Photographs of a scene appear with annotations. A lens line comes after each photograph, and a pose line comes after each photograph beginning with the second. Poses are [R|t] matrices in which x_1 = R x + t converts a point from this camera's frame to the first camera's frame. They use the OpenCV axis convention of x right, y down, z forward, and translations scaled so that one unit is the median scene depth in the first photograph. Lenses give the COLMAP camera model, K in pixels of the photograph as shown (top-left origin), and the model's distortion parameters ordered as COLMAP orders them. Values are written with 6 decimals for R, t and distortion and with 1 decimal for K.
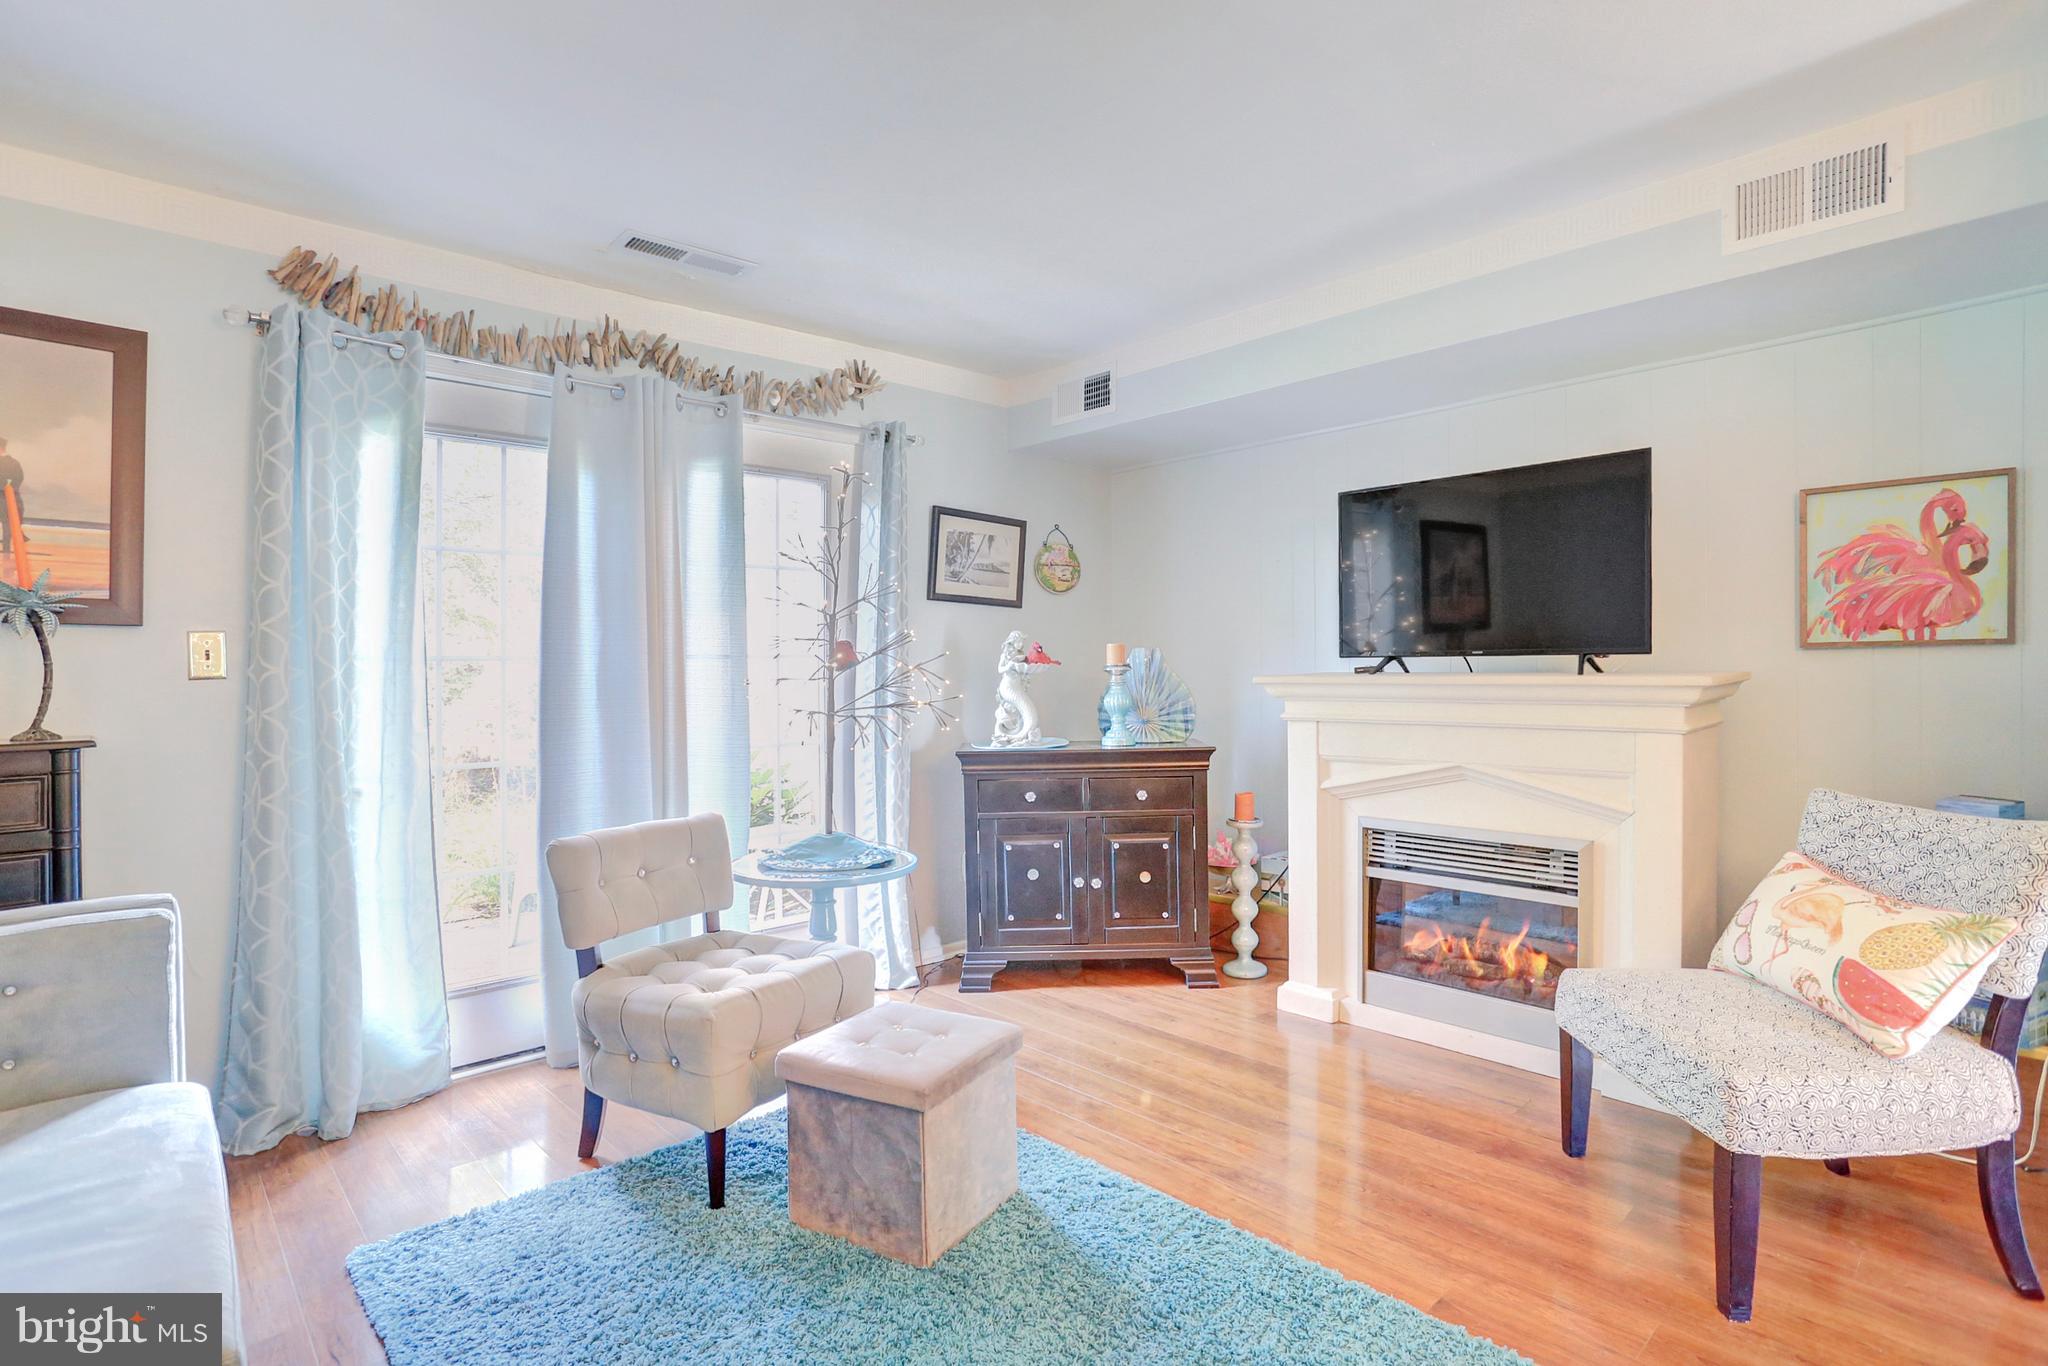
lens RADIAL K [[1039.4, 0, 1018.1], [0, 1039.4, 668.4], [0, 0, 1]] dist [-0.046395, 0.025127]
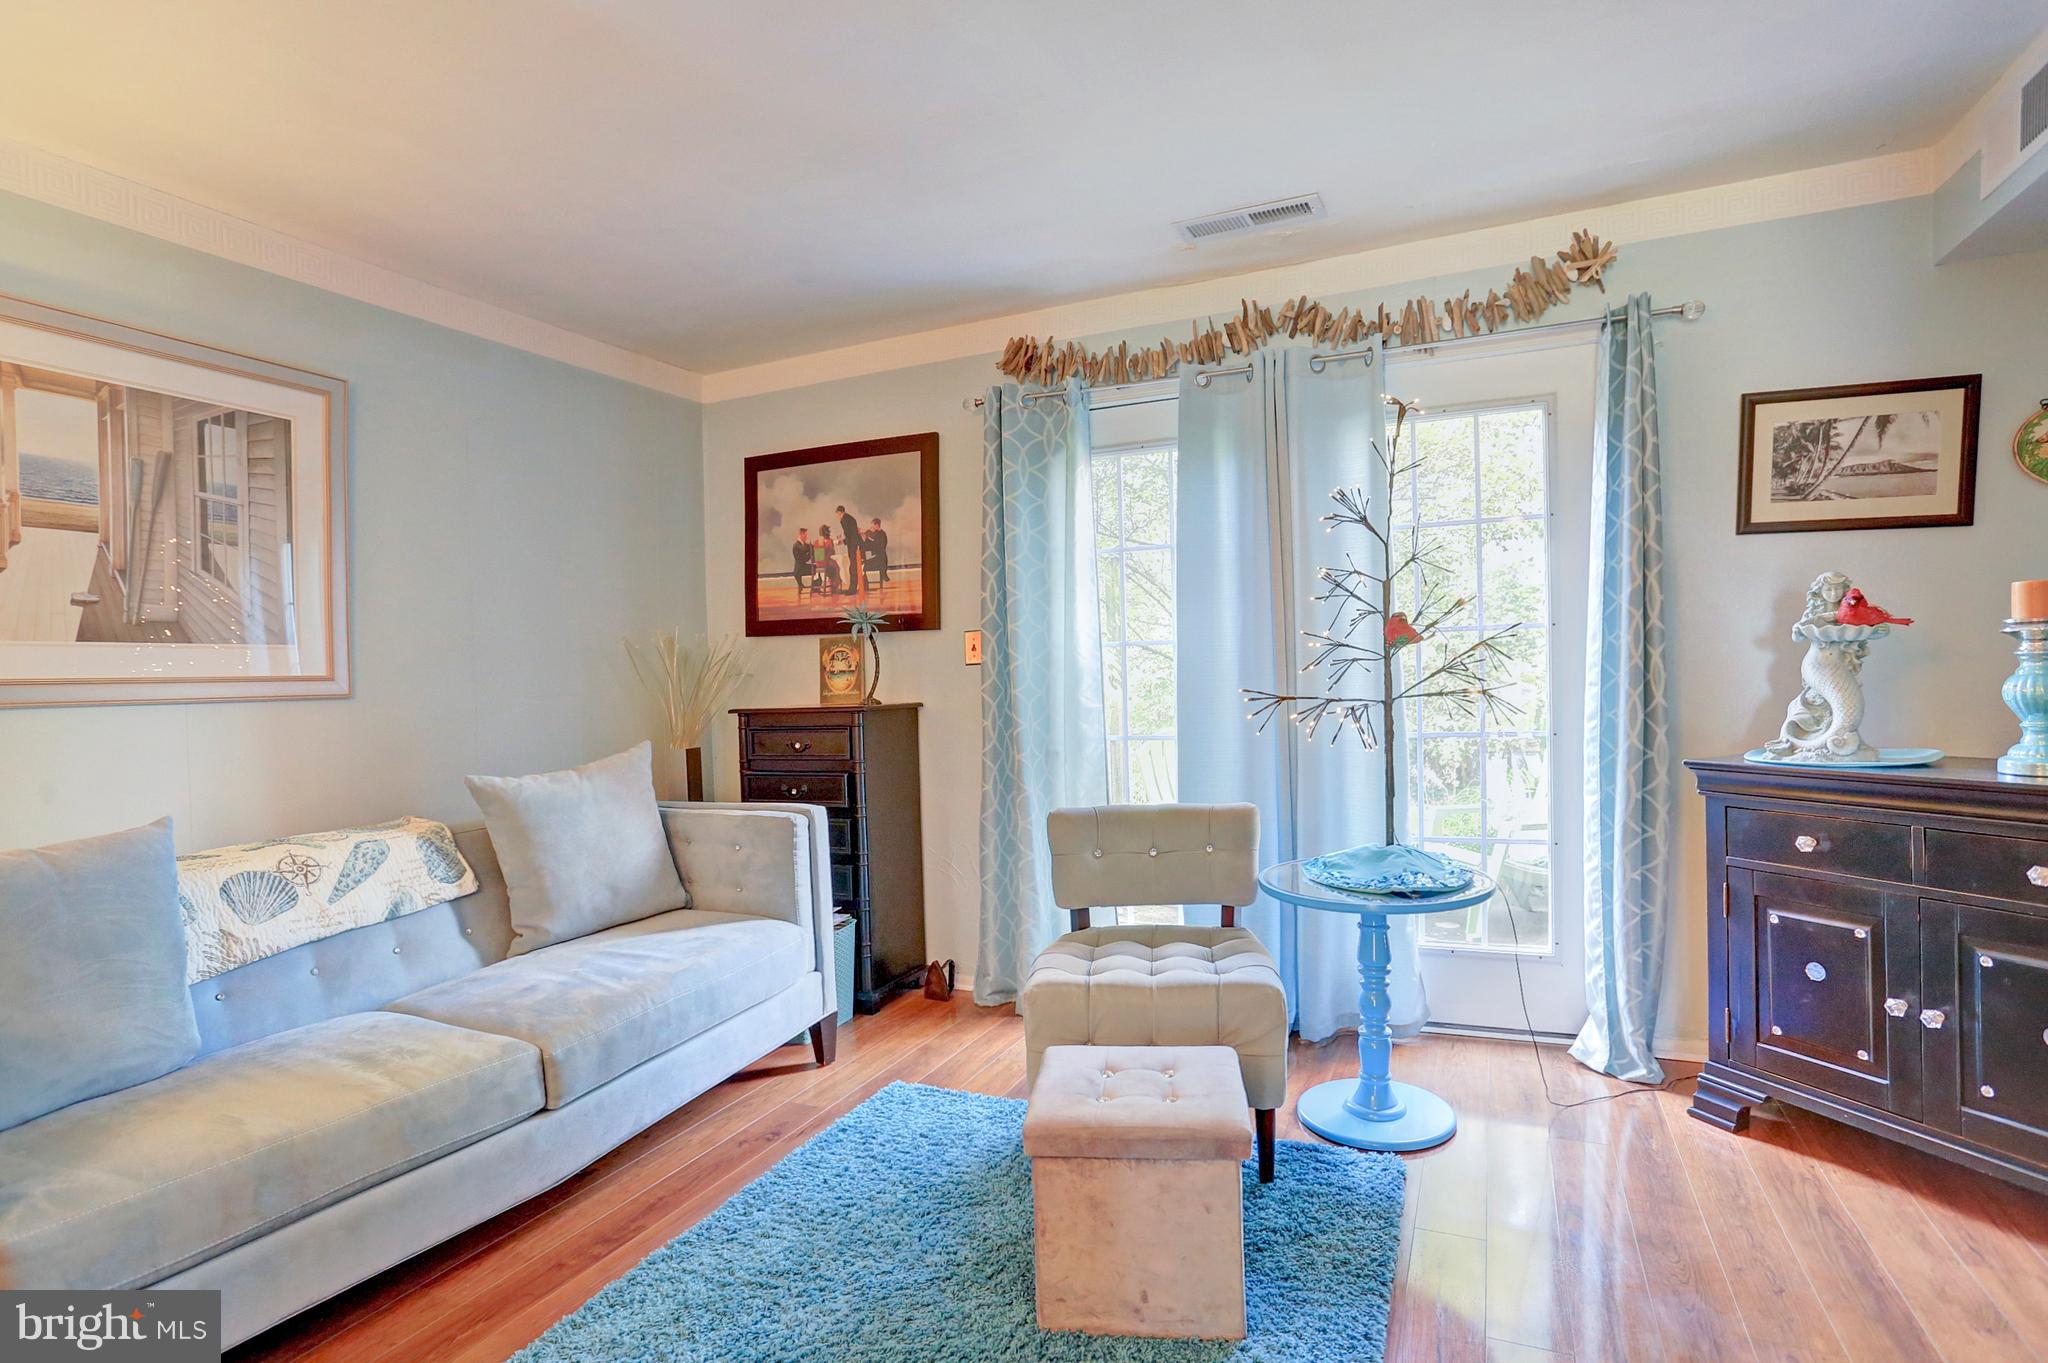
lens RADIAL K [[1008.3, 0, 1052.6], [0, 1008.3, 670.5], [0, 0, 1]] dist [-0.051632, 0.022076]
pose [[0.397778, 0.003743, -0.917474, 0.438499], [0.029468, 0.999424, 0.016853, -0.001691], [0.917008, -0.033740, 0.397438, 0.437834]]
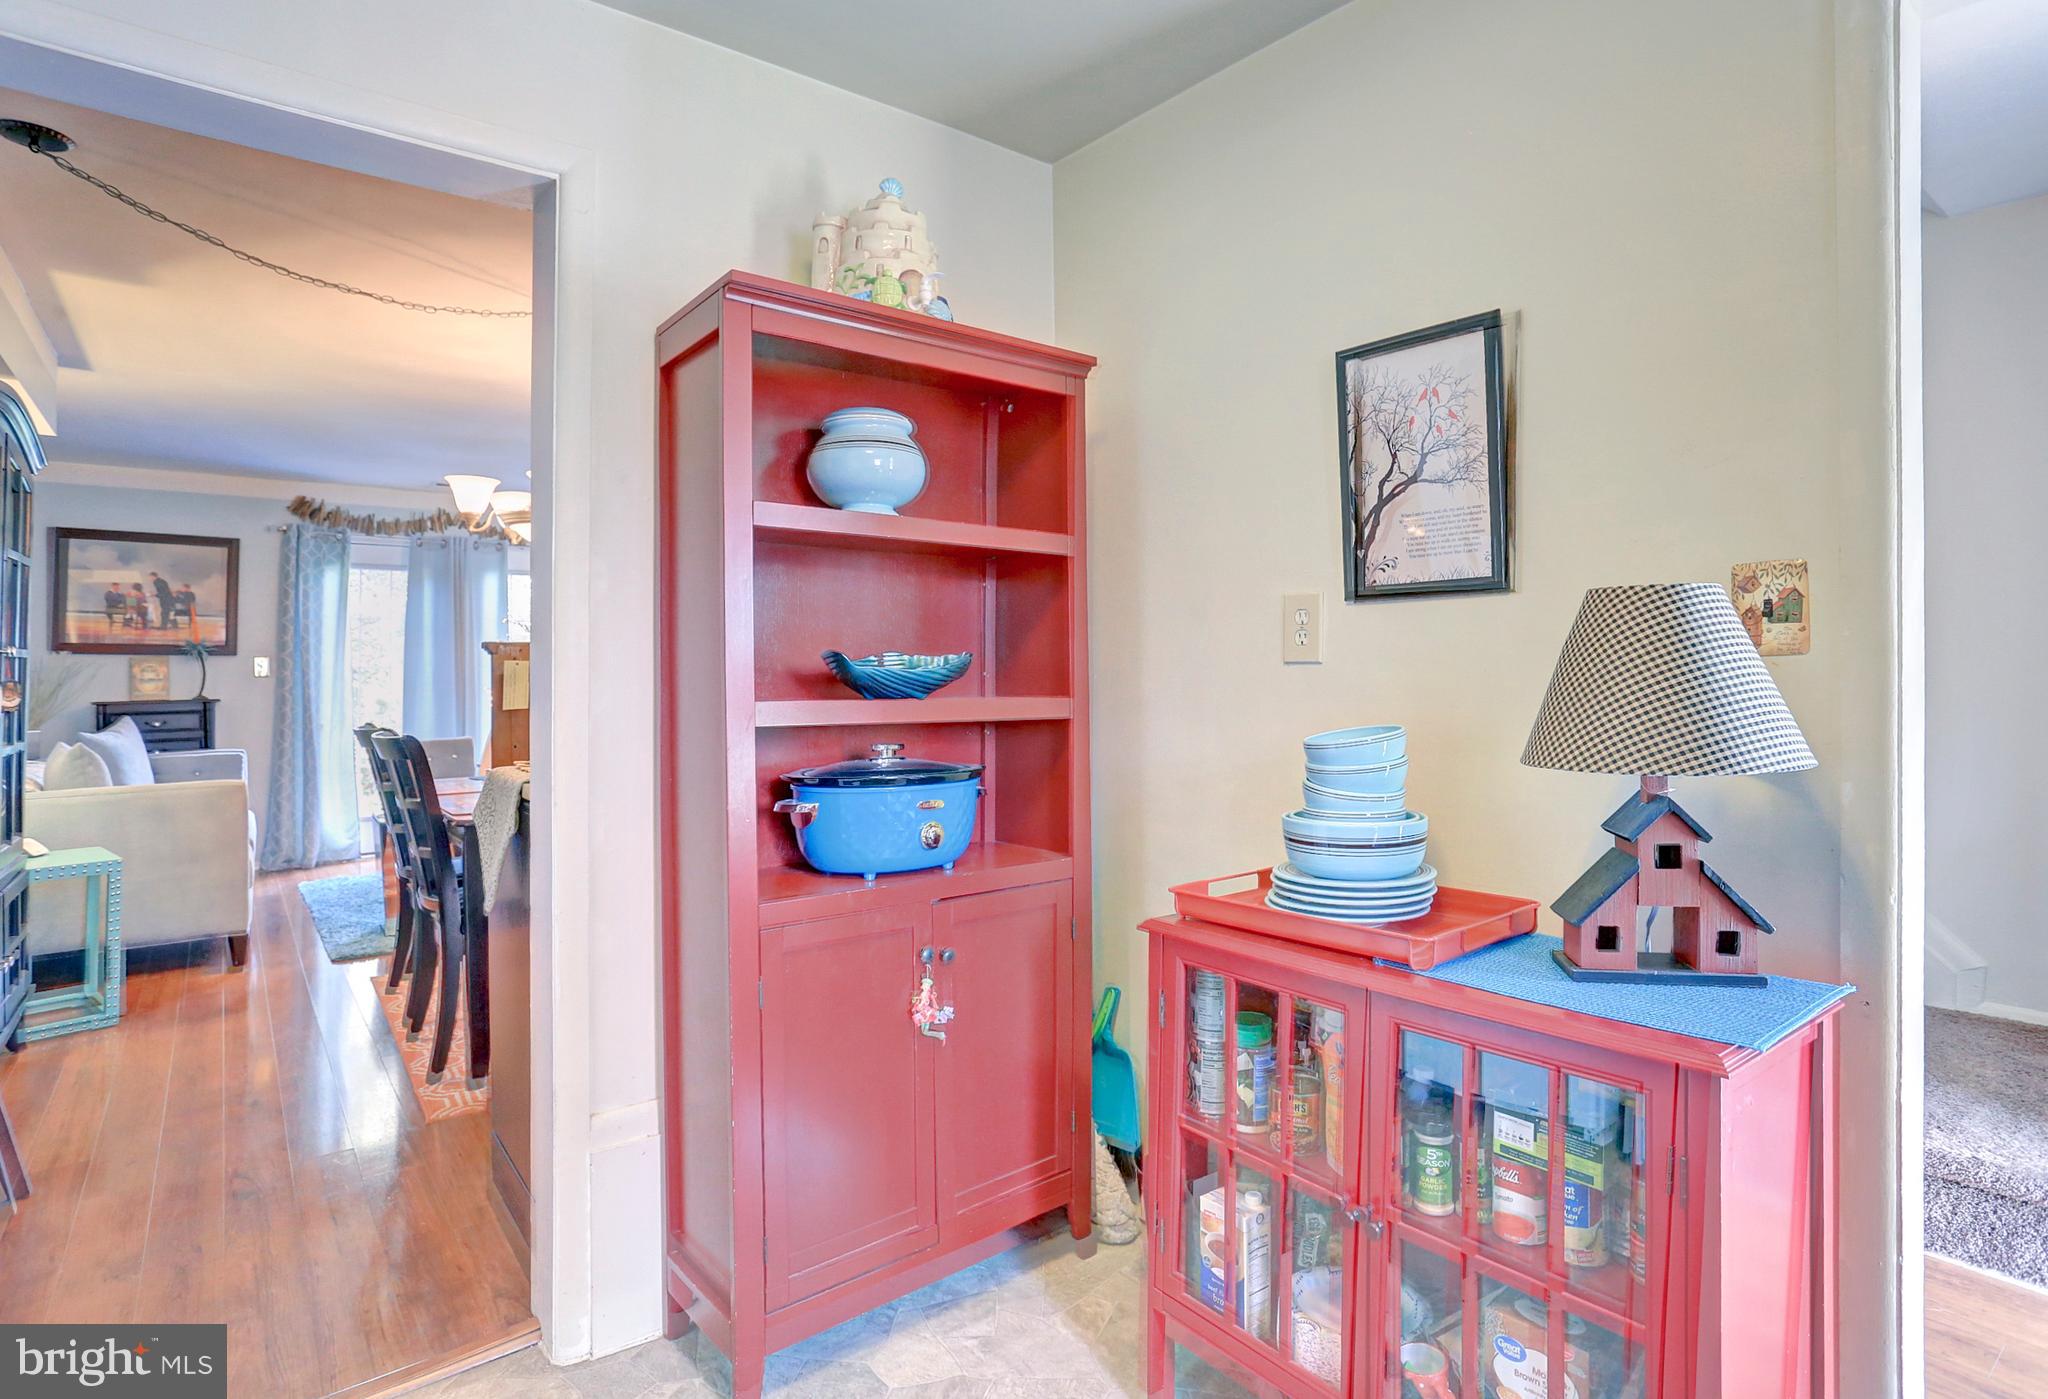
lens RADIAL K [[1047.0, 0, 916.7], [0, 1047.0, 654.8], [0, 0, 1]] dist [0.000496, 0.000230]
pose [[0.990208, 0.001386, -0.139594, 0.909112], [-0.003409, 0.999893, -0.014258, -0.009801], [0.139559, 0.014595, 0.990106, -1.037920]]
